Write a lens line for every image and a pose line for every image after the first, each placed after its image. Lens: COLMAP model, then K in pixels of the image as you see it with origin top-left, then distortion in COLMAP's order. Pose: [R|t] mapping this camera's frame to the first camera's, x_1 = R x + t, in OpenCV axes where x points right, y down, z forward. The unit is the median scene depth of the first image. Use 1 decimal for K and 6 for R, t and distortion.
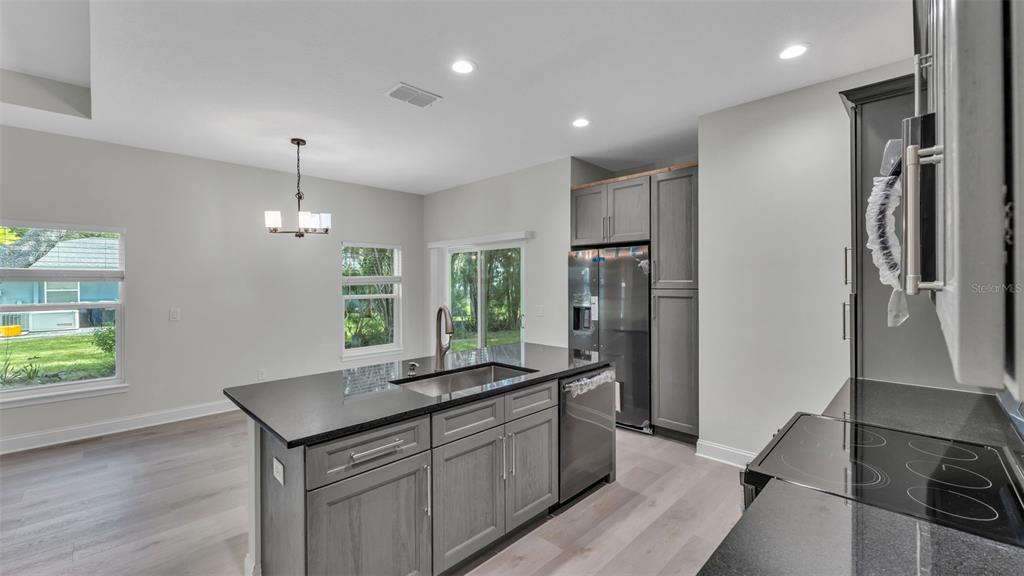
lens RADIAL K [[413.3, 0, 508.2], [0, 413.3, 285.3], [0, 0, 1]] dist [-0.001333, -0.000043]
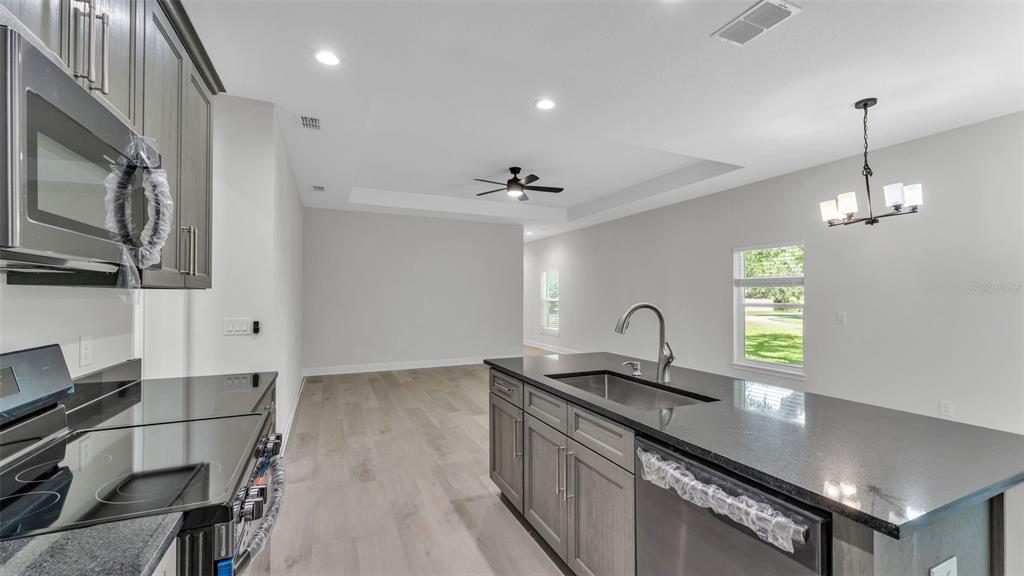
lens RADIAL K [[413.3, 0, 513.9], [0, 413.3, 289.5], [0, 0, 1]] dist [-0.001333, -0.000043]
pose [[-0.357710, -0.013112, -0.933741, 0.453368], [-0.009955, 0.999898, -0.010227, 0.021190], [0.933780, 0.005637, -0.357804, 0.646495]]
